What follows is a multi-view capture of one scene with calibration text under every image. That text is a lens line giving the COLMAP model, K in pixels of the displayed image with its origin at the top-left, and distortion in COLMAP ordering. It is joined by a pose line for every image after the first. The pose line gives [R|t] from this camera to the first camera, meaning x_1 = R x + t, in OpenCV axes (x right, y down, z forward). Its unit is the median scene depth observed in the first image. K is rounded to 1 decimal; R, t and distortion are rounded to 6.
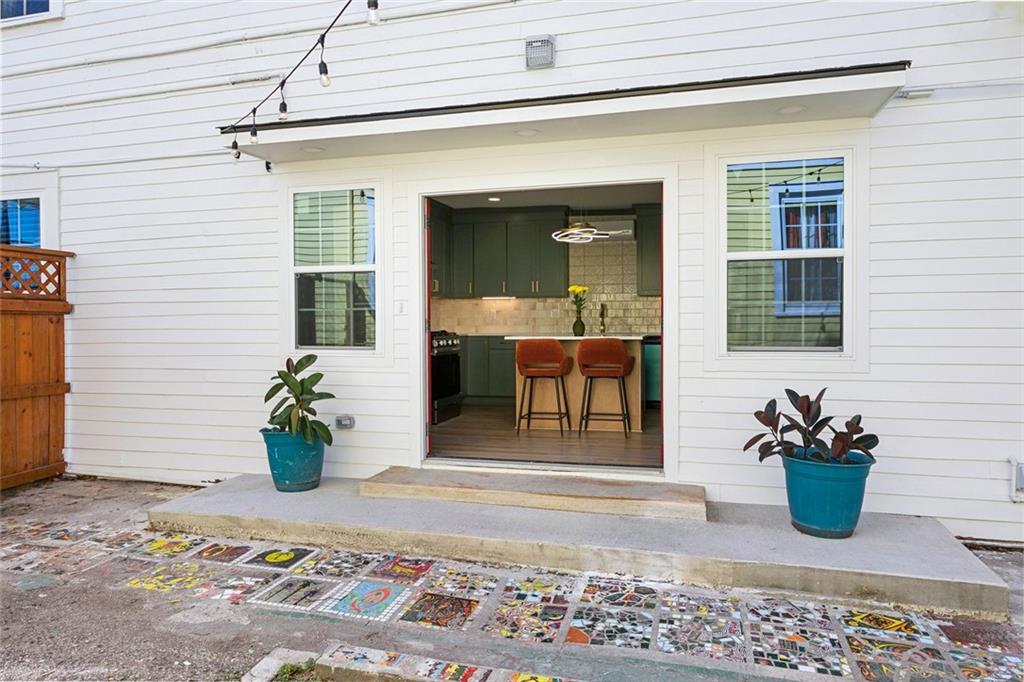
lens RADIAL K [[673.7, 0, 508.4], [0, 673.7, 326.2], [0, 0, 1]] dist [-0.000281, 0.002977]
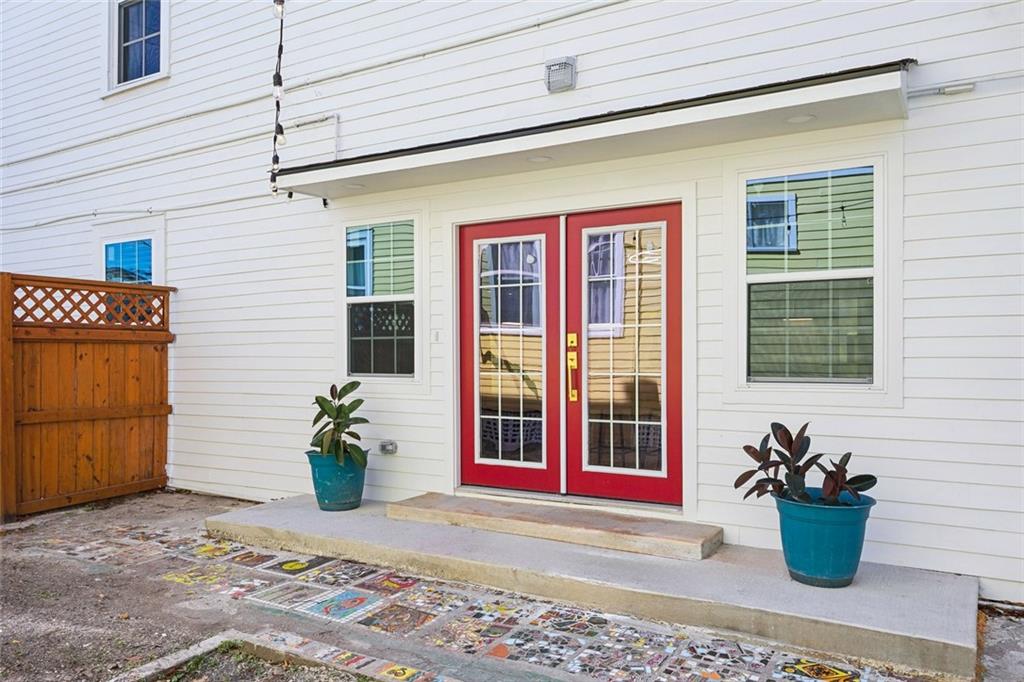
lens RADIAL K [[769.5, 0, 513.9], [0, 769.5, 346.4], [0, 0, 1]] dist [0.006334, 0.004045]
pose [[0.965762, -0.000865, -0.259428, 0.312115], [-0.002005, 0.999940, -0.010799, 0.000374], [0.259422, 0.010949, 0.965702, -0.109723]]
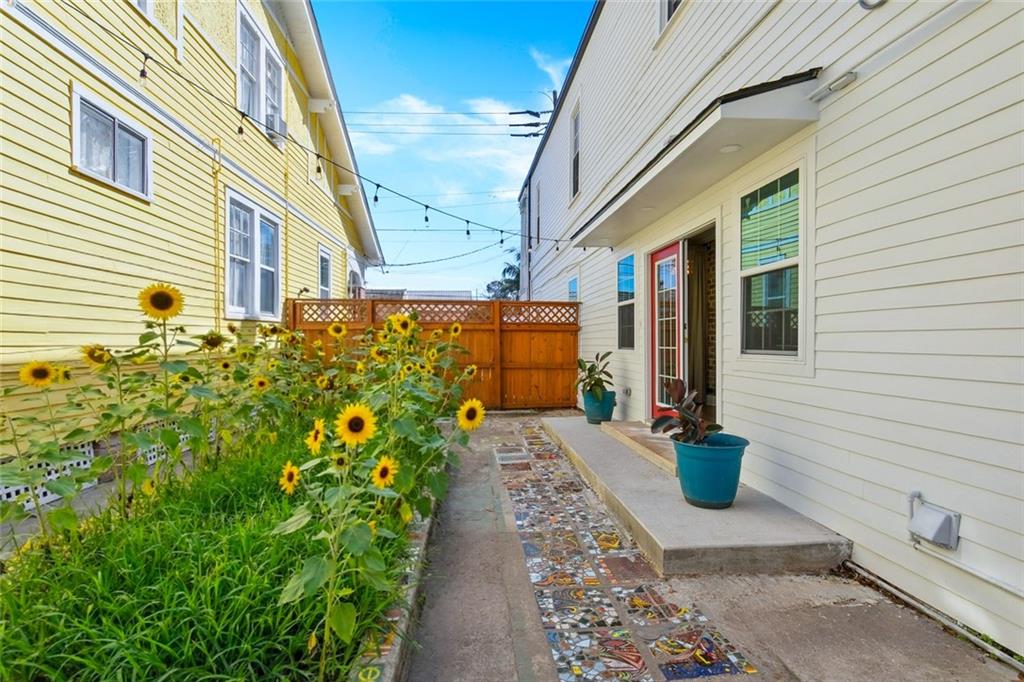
lens RADIAL K [[516.3, 0, 508.5], [0, 516.3, 336.7], [0, 0, 1]] dist [-0.000070, 0.000052]
pose [[0.349661, -0.004002, -0.936868, 1.110830], [-0.010623, 0.999910, -0.008236, 0.019978], [0.936816, 0.012832, 0.349587, 0.319775]]
